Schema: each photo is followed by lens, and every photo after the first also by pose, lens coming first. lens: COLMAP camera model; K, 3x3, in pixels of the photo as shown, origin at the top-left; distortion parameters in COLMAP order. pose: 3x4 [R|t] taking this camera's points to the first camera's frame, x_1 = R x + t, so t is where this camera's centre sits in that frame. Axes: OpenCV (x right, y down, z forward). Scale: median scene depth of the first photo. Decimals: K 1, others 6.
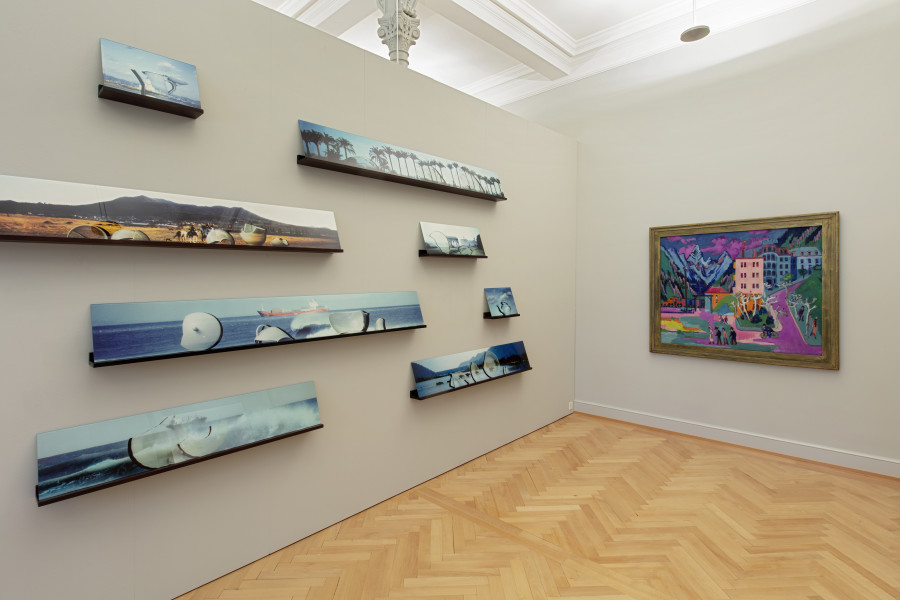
lens RADIAL K [[452.6, 0, 446.3], [0, 452.6, 286.5], [0, 0, 1]] dist [0.000129, -0.001742]
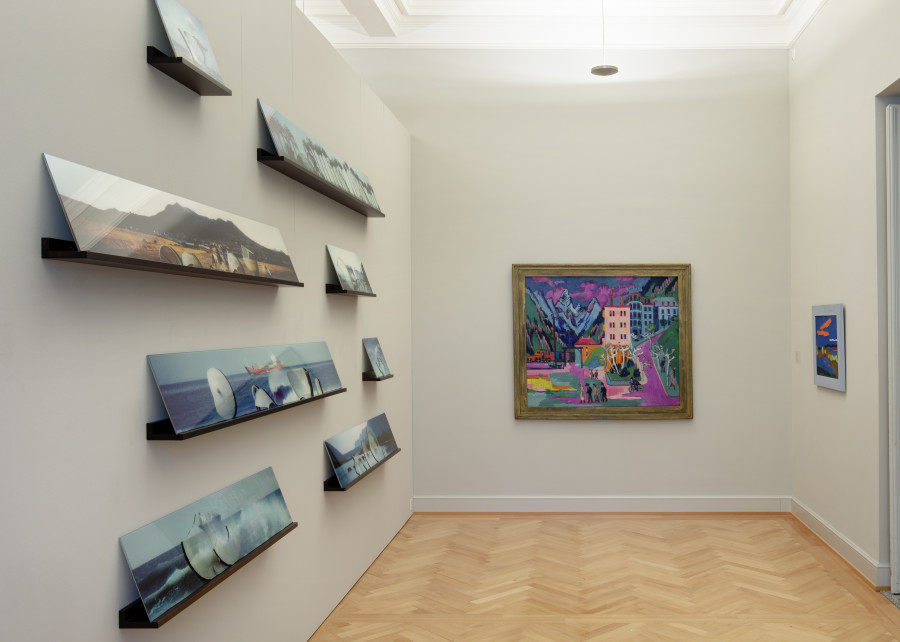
lens RADIAL K [[1130.4, 0, 449.9], [0, 1130.4, 321.2], [0, 0, 1]] dist [-0.011307, 0.000000]
pose [[0.722186, 0.014900, 0.691538, -1.264367], [0.000667, 0.999752, -0.022237, 0.019666], [-0.691698, 0.016521, 0.721998, -0.457417]]
